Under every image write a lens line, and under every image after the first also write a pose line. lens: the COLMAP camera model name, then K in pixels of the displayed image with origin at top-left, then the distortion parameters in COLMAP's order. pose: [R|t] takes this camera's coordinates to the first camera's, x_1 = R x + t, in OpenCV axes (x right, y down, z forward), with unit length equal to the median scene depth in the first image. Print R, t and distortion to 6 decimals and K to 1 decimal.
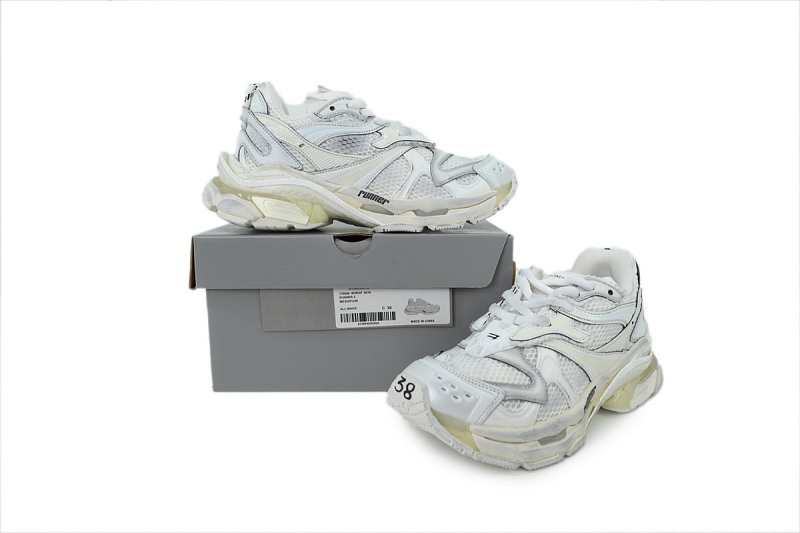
lens RADIAL K [[553.8, 0, 401.3], [0, 553.8, 264.0], [0, 0, 1]] dist [-0.008302, 0.000968]
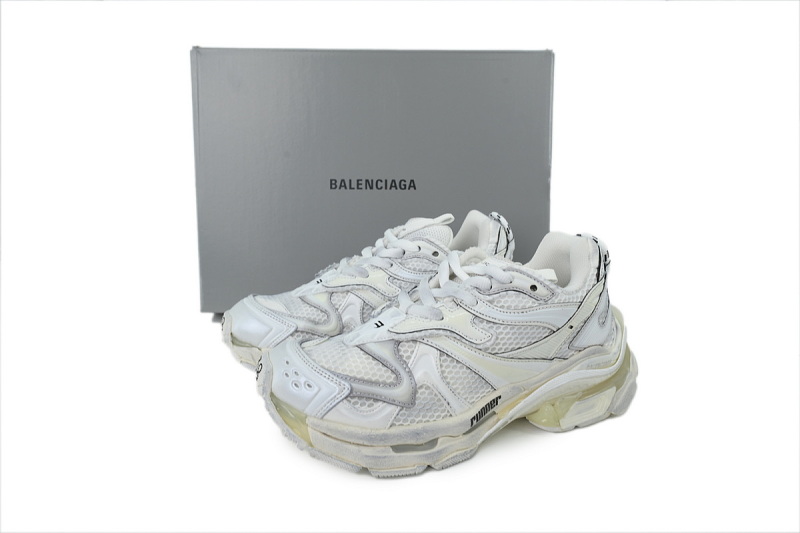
lens RADIAL K [[553.8, 0, 398.7], [0, 553.8, 269.9], [0, 0, 1]] dist [-0.008302, 0.000968]
pose [[0.950518, 0.082576, -0.299494, 0.481688], [-0.061443, 0.994954, 0.079322, -0.032235], [0.304533, -0.056996, 0.950795, 0.170046]]
